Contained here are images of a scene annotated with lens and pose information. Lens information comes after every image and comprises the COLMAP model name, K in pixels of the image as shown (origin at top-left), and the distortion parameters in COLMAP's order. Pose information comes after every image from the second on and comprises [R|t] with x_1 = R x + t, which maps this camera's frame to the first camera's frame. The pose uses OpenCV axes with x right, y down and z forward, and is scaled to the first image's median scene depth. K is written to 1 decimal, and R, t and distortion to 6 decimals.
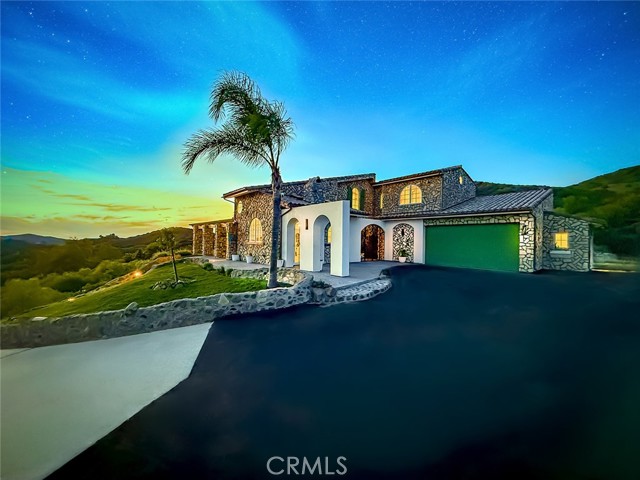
lens RADIAL K [[255.5, 0, 315.4], [0, 255.5, 249.6], [0, 0, 1]] dist [0.000205, 0.000047]
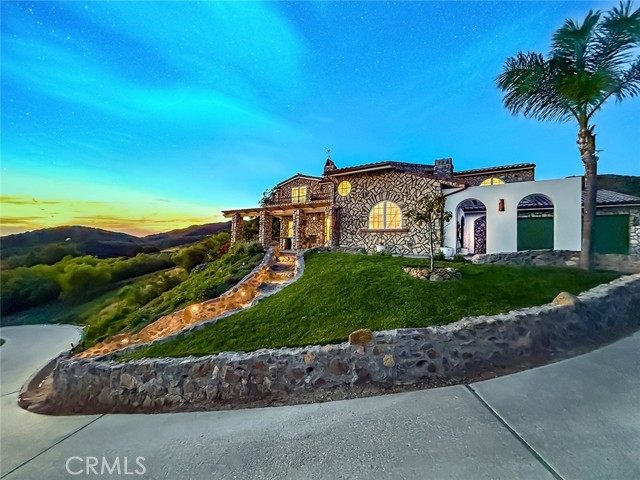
lens RADIAL K [[262.4, 0, 320.0], [0, 262.4, 240.0], [0, 0, 1]] dist [-0.001121, -0.000173]
pose [[0.965443, 0.010751, 0.260391, -0.566201], [0.002044, 0.998806, -0.048820, 0.040750], [-0.260605, 0.047665, 0.964268, 0.196878]]
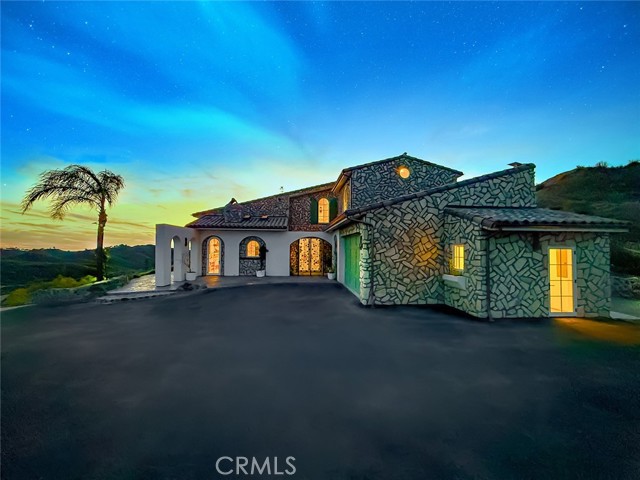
lens RADIAL K [[257.9, 0, 320.0], [0, 257.9, 240.0], [0, 0, 1]] dist [-0.000060, -0.000092]
pose [[0.811040, -0.028936, -0.584274, 0.830436], [-0.011165, 0.997828, -0.064915, -0.026223], [0.584884, 0.059172, 0.808956, 0.258550]]
